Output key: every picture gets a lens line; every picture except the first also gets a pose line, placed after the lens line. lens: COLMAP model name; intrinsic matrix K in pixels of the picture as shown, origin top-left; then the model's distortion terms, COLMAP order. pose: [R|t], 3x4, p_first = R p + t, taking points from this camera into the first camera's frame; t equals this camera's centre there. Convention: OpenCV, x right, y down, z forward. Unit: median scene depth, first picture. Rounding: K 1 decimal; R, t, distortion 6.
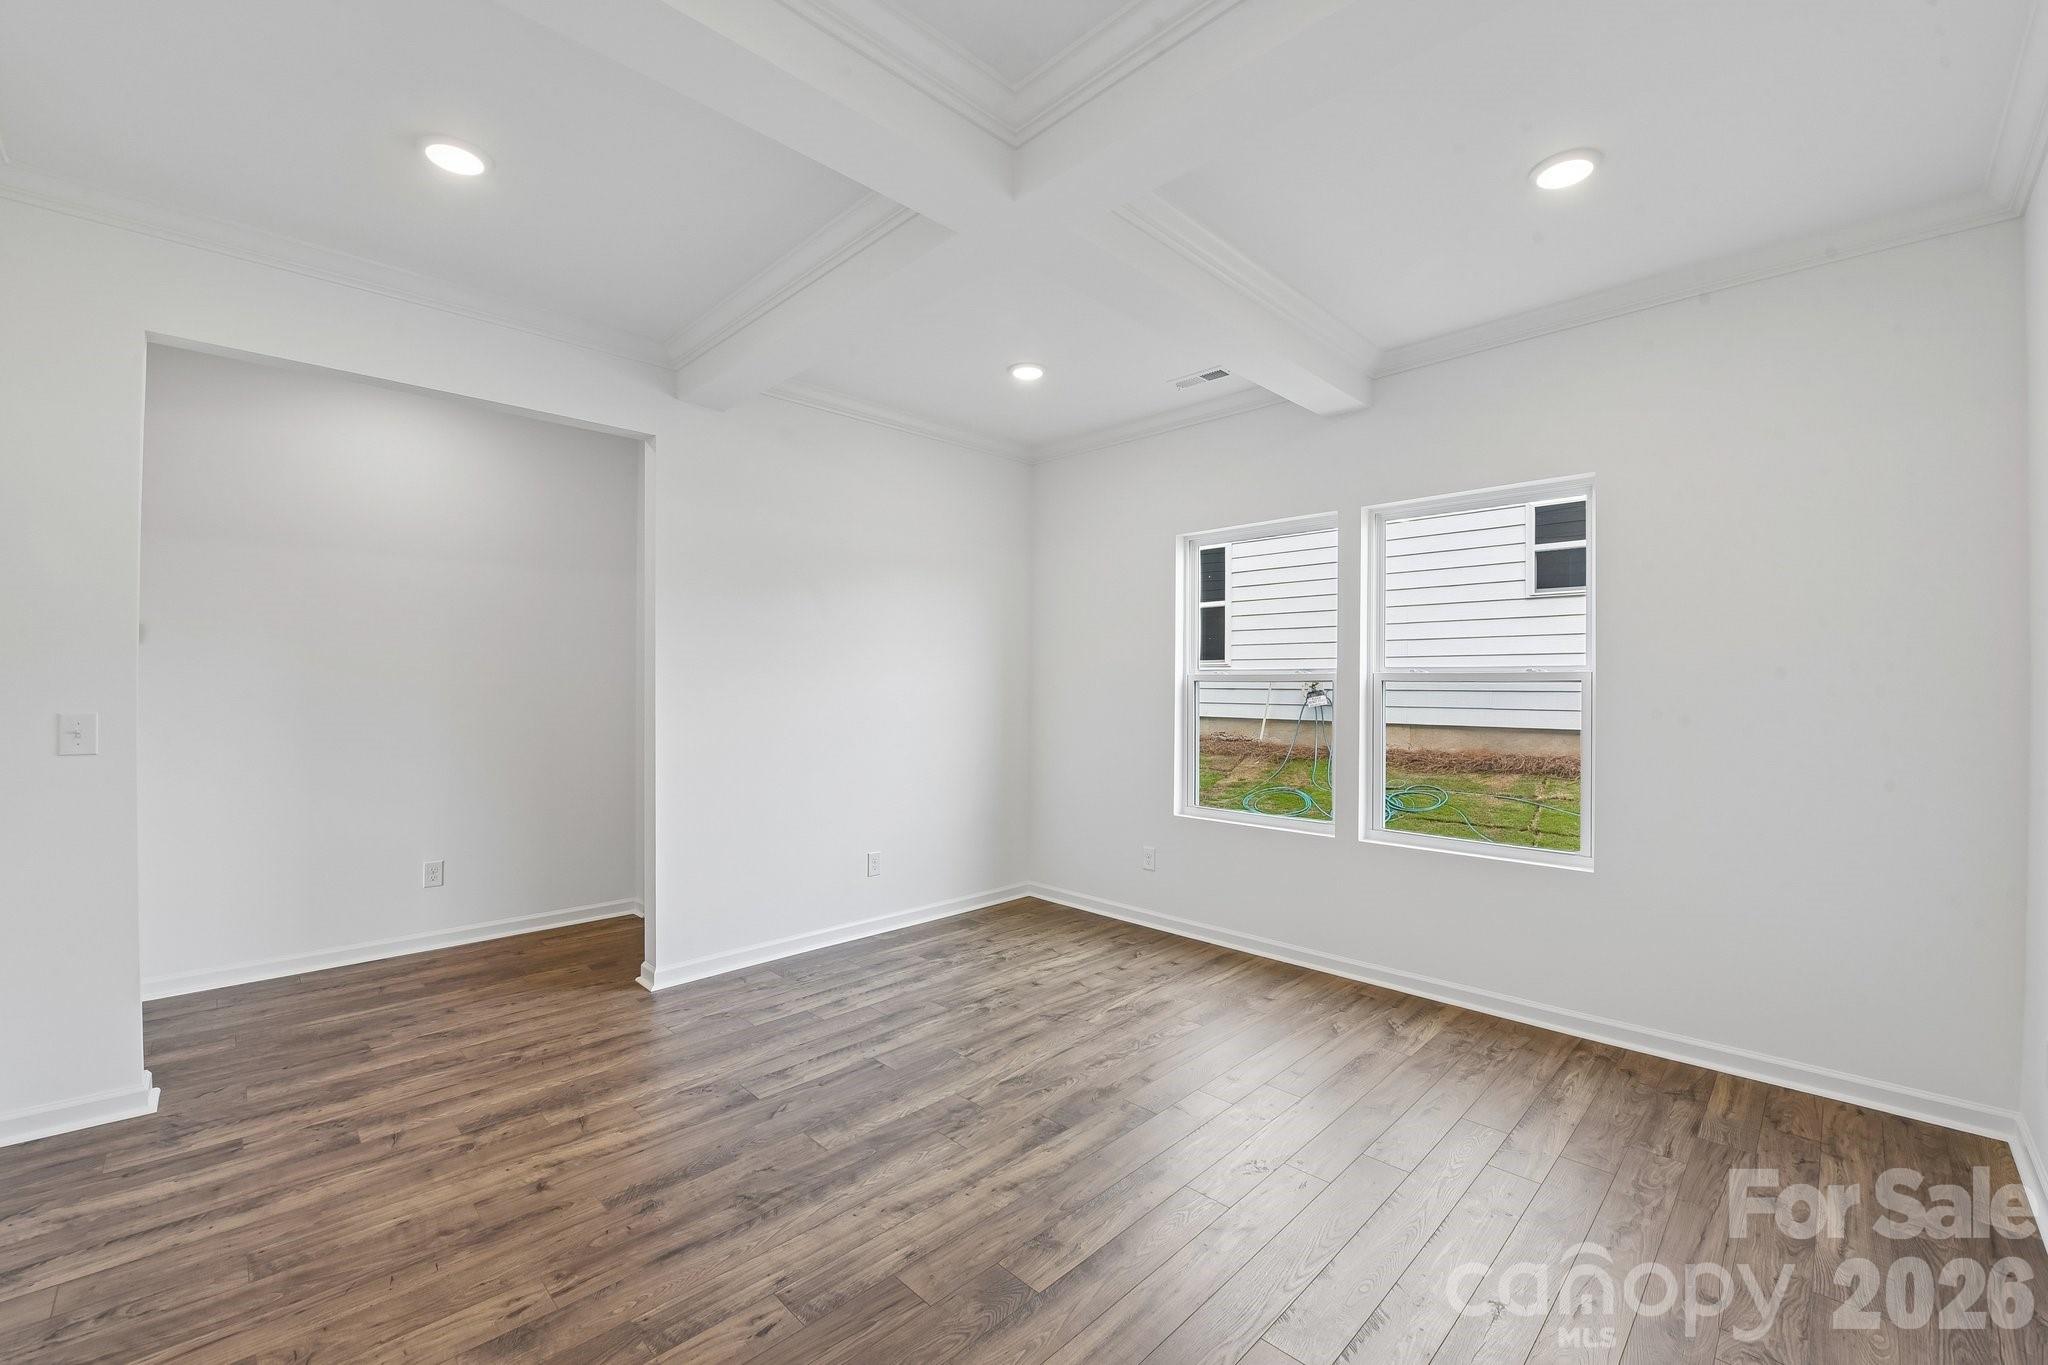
lens RADIAL K [[832.0, 0, 1024.0], [0, 832.0, 682.5], [0, 0, 1]] dist [-0.033260, -0.000148]
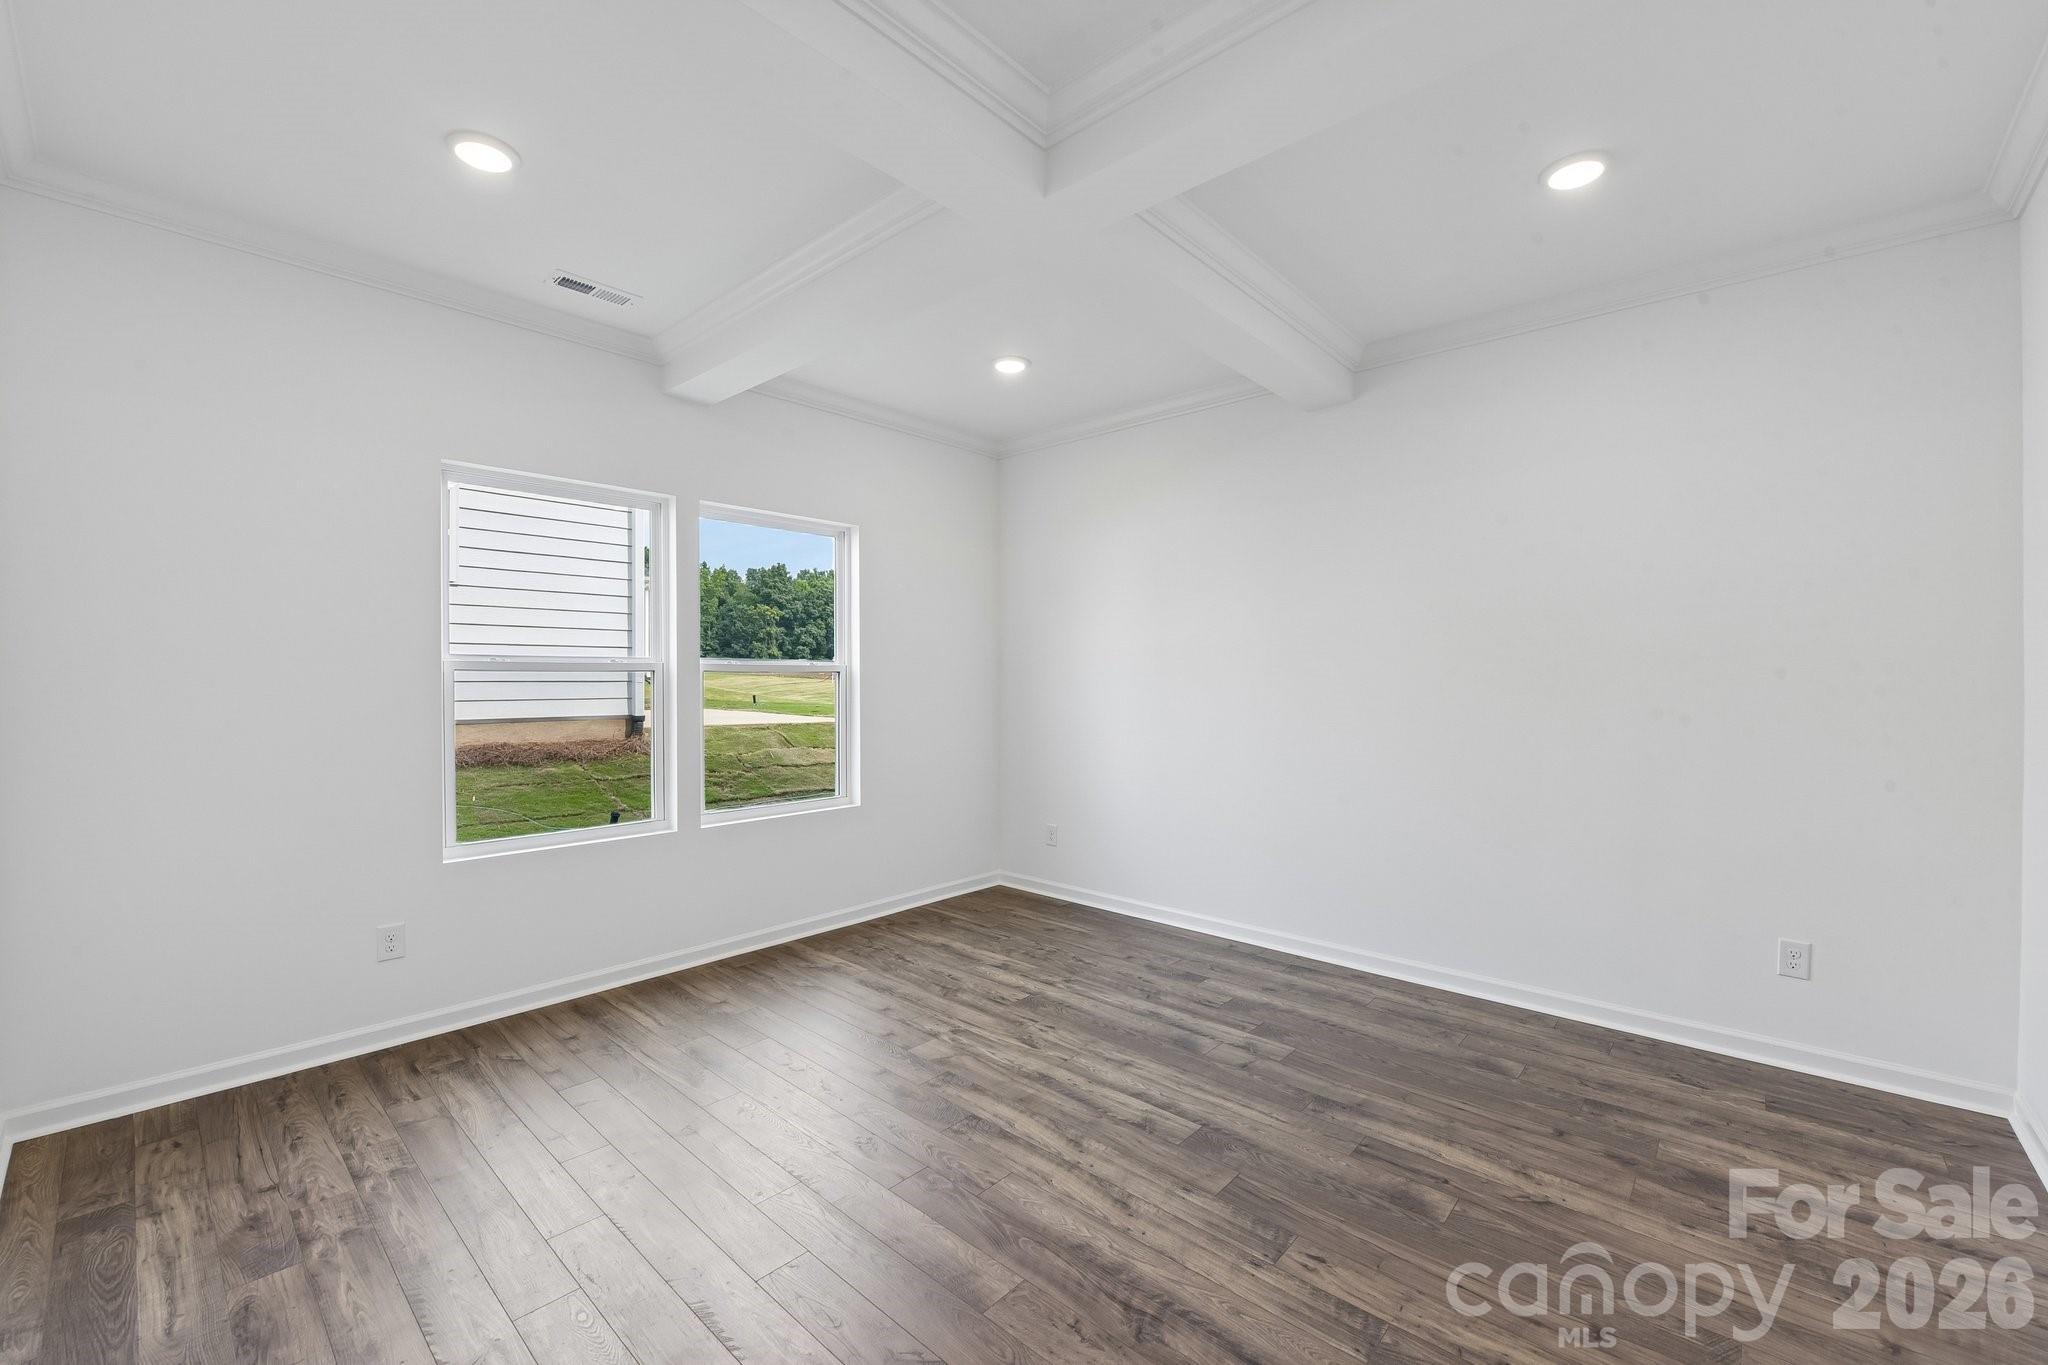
lens RADIAL K [[832.0, 0, 1024.0], [0, 832.0, 682.5], [0, 0, 1]] dist [-0.033260, -0.000148]
pose [[-0.054774, -0.015195, 0.998383, -0.807738], [0.004152, 0.999872, 0.015445, -0.000675], [-0.998490, 0.004991, -0.054703, 0.845526]]
